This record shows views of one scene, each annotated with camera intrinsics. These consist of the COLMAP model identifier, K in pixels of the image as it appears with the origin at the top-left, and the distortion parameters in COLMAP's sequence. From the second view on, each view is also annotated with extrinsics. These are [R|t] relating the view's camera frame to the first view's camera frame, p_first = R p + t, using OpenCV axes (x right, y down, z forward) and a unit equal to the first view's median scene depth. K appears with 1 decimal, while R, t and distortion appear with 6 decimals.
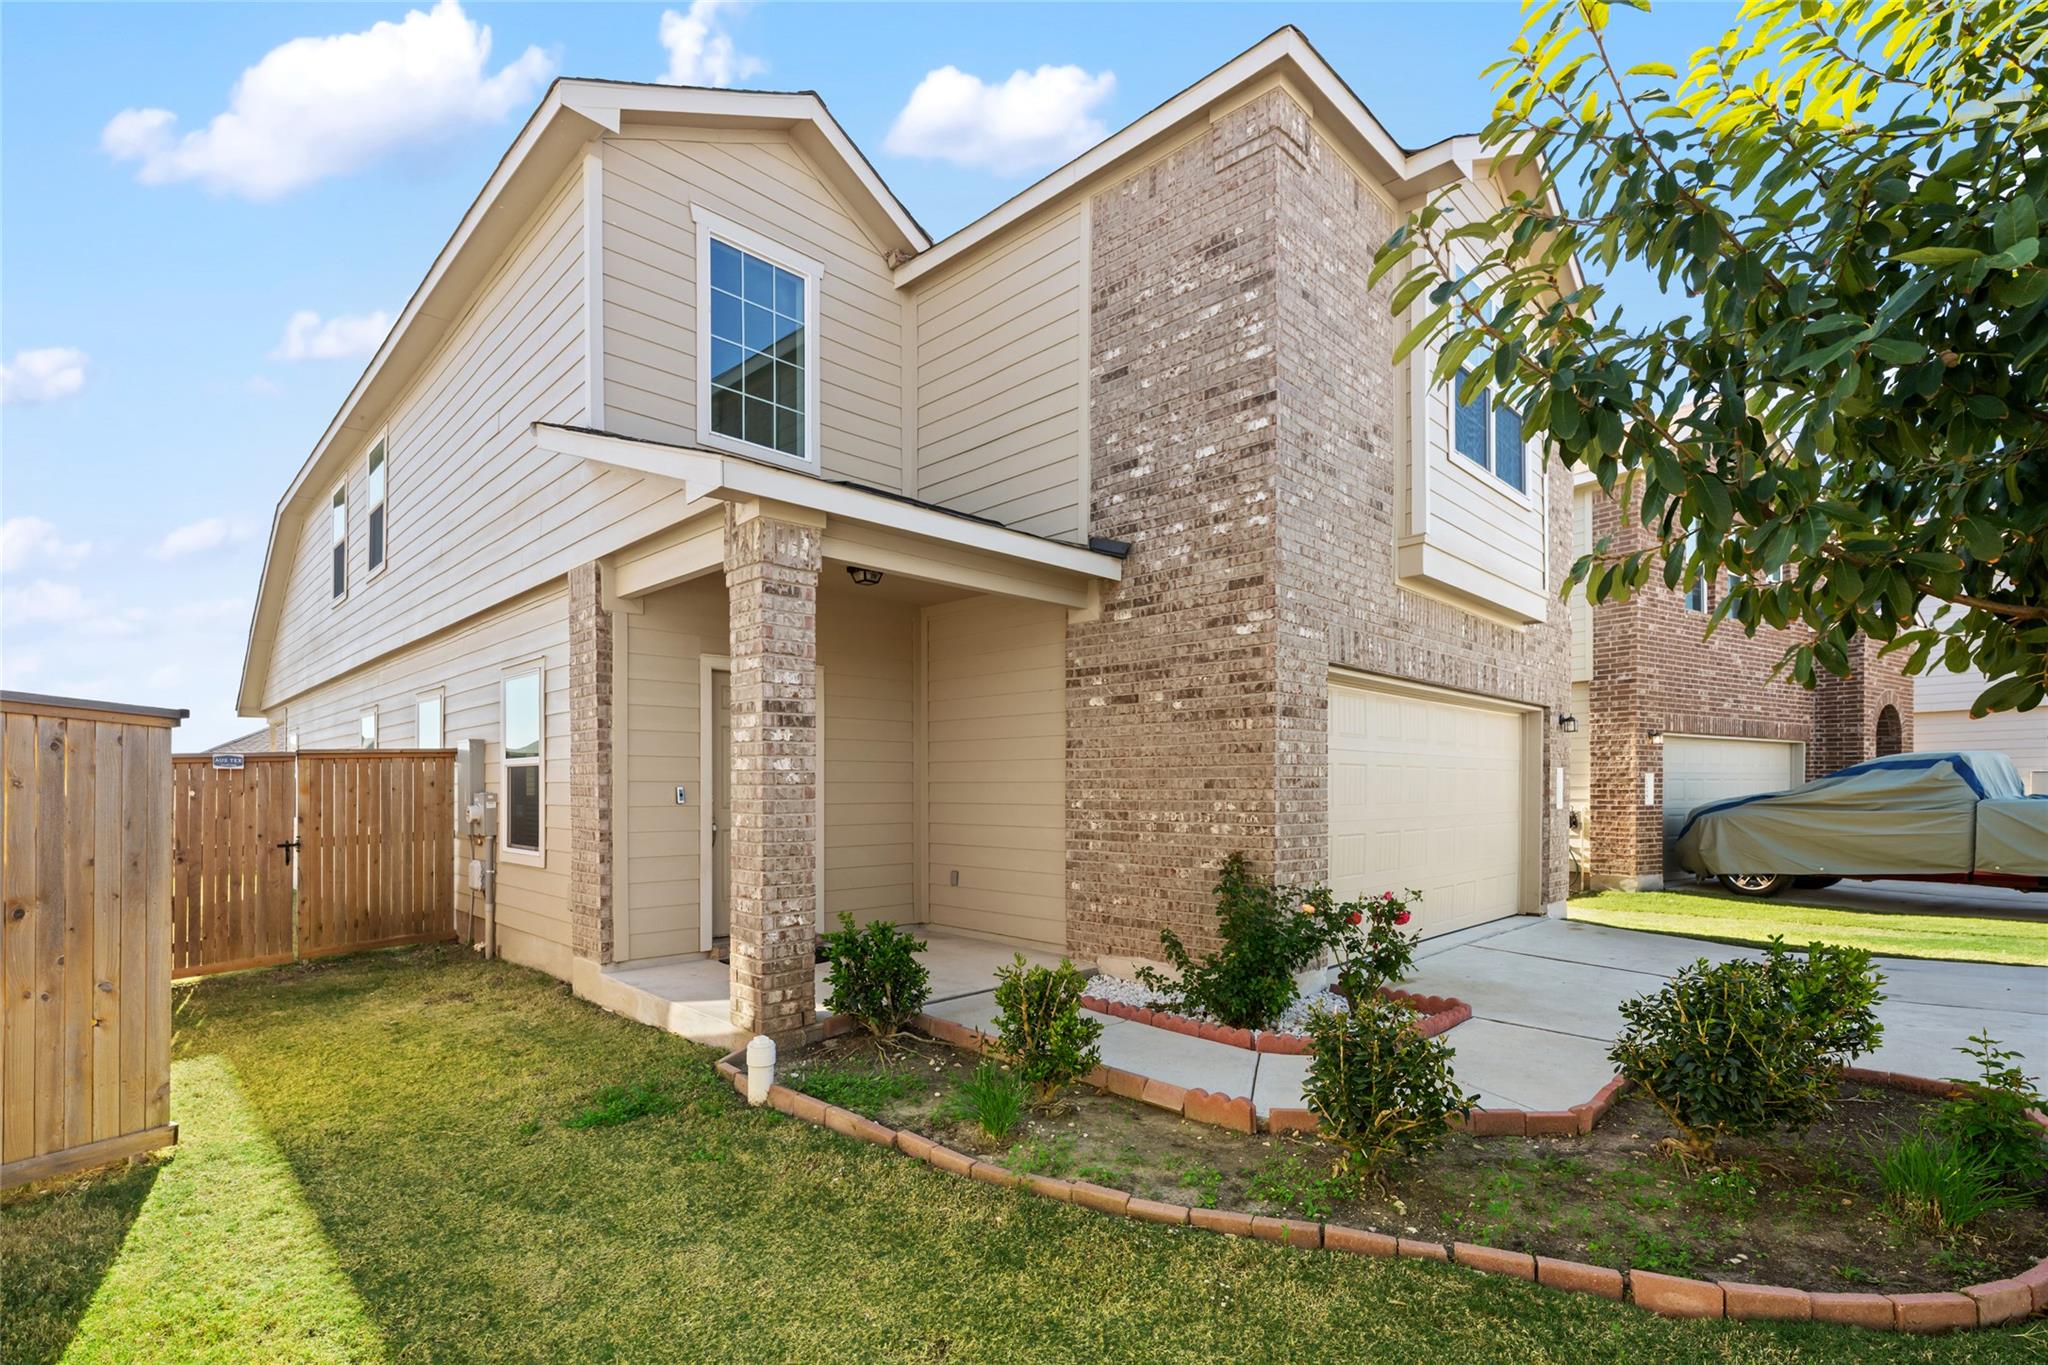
lens RADIAL K [[926.6, 0, 1009.5], [0, 926.6, 782.7], [0, 0, 1]] dist [-0.002546, -0.000065]
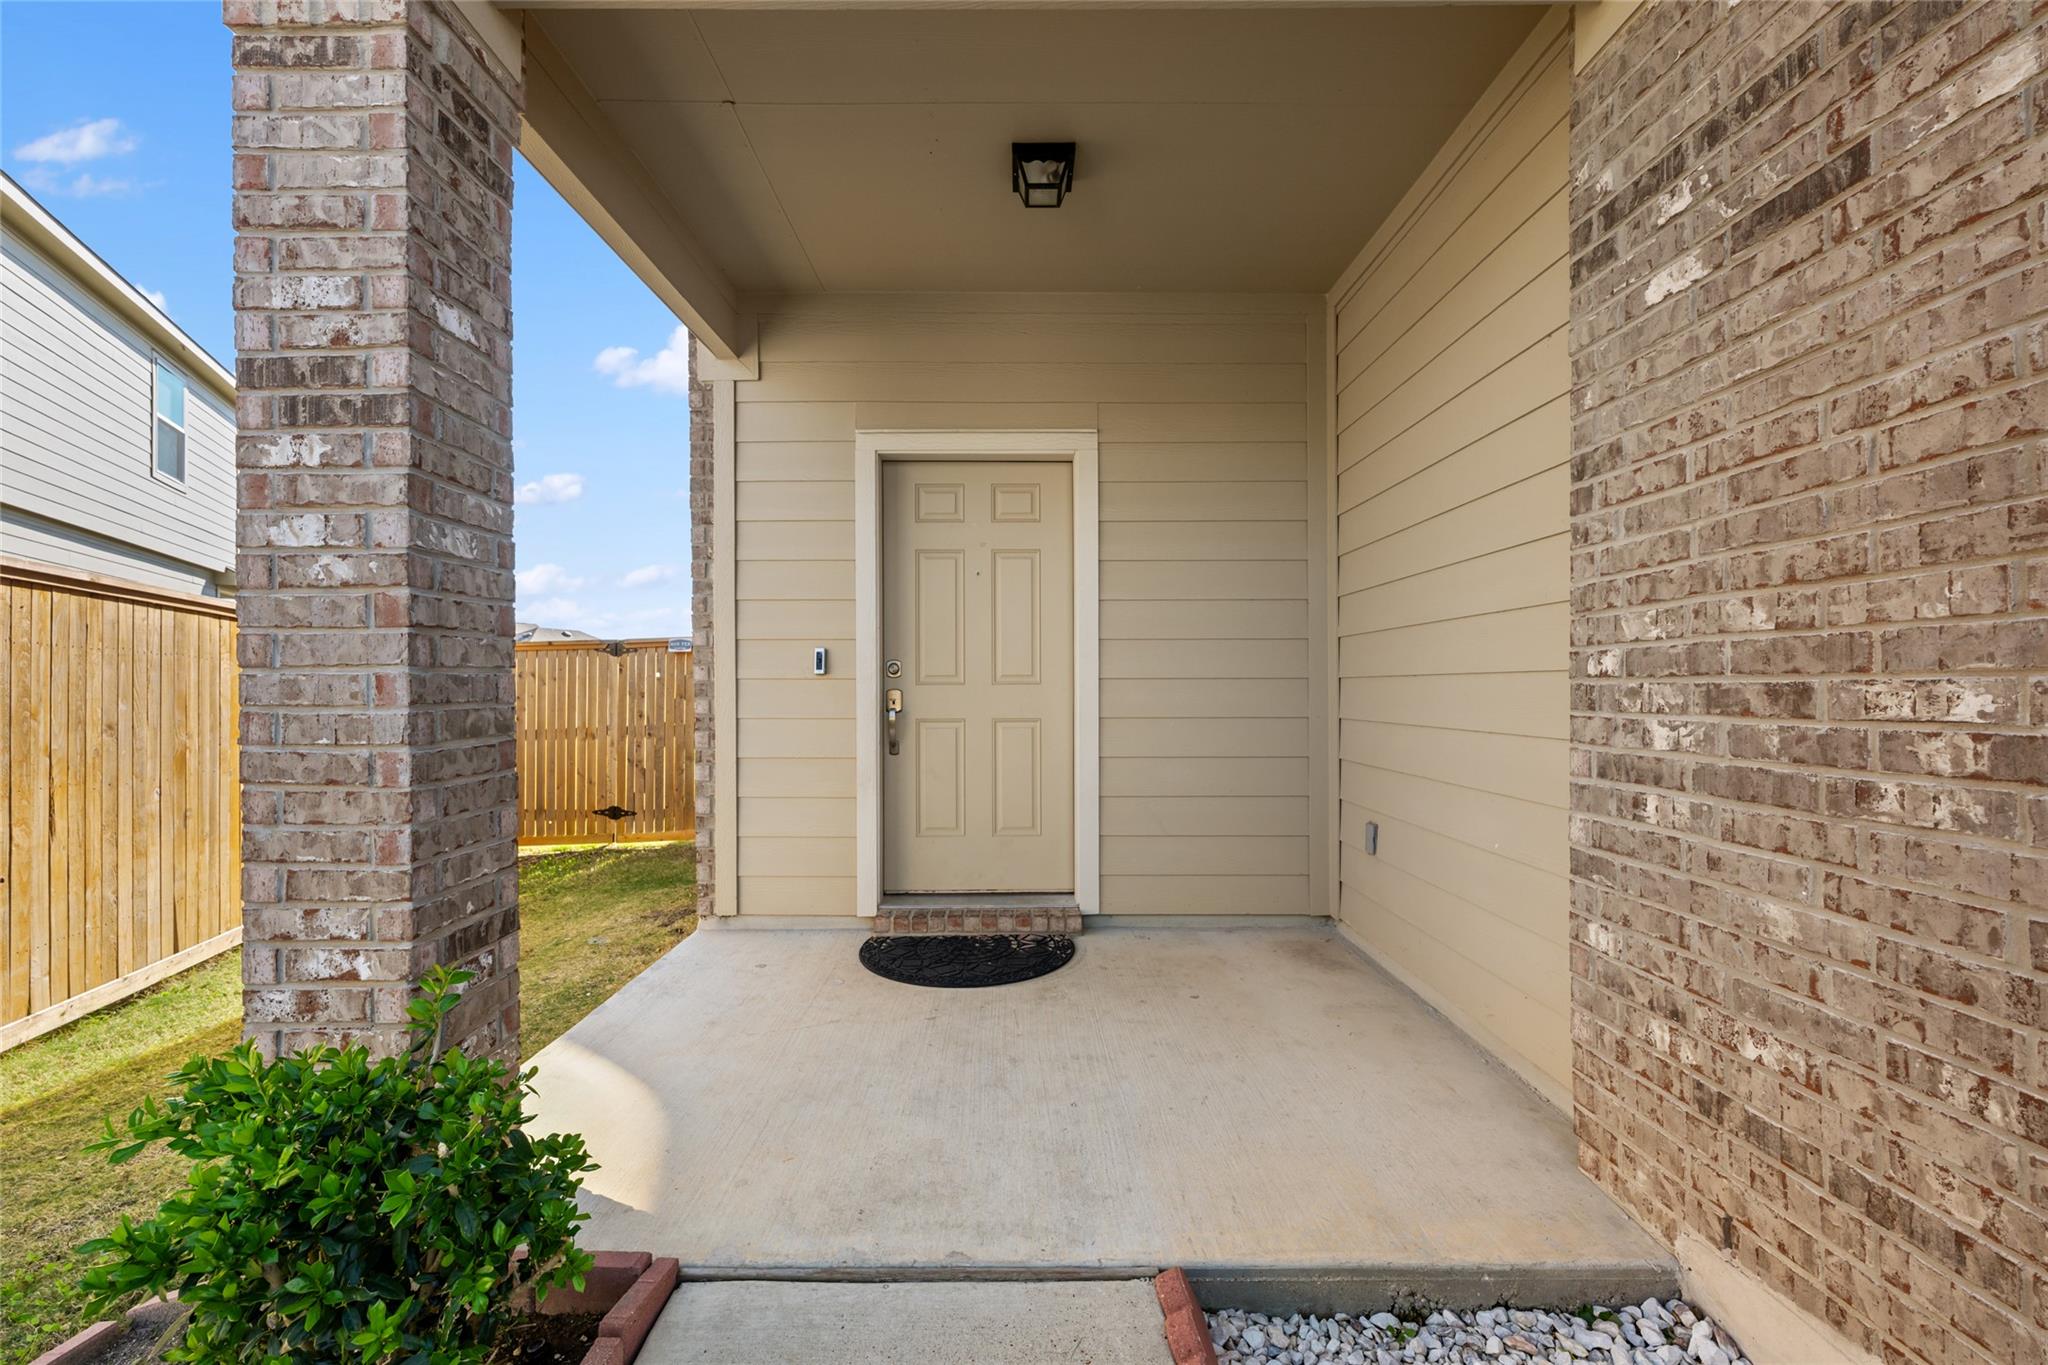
lens RADIAL K [[820.0, 0, 1026.7], [0, 820.0, 686.4], [0, 0, 1]] dist [-0.001022, -0.000116]
pose [[0.703694, -0.003576, -0.710495, 0.136241], [0.005943, 0.999982, 0.000853, 0.031262], [0.710479, -0.004823, 0.703702, 0.725642]]
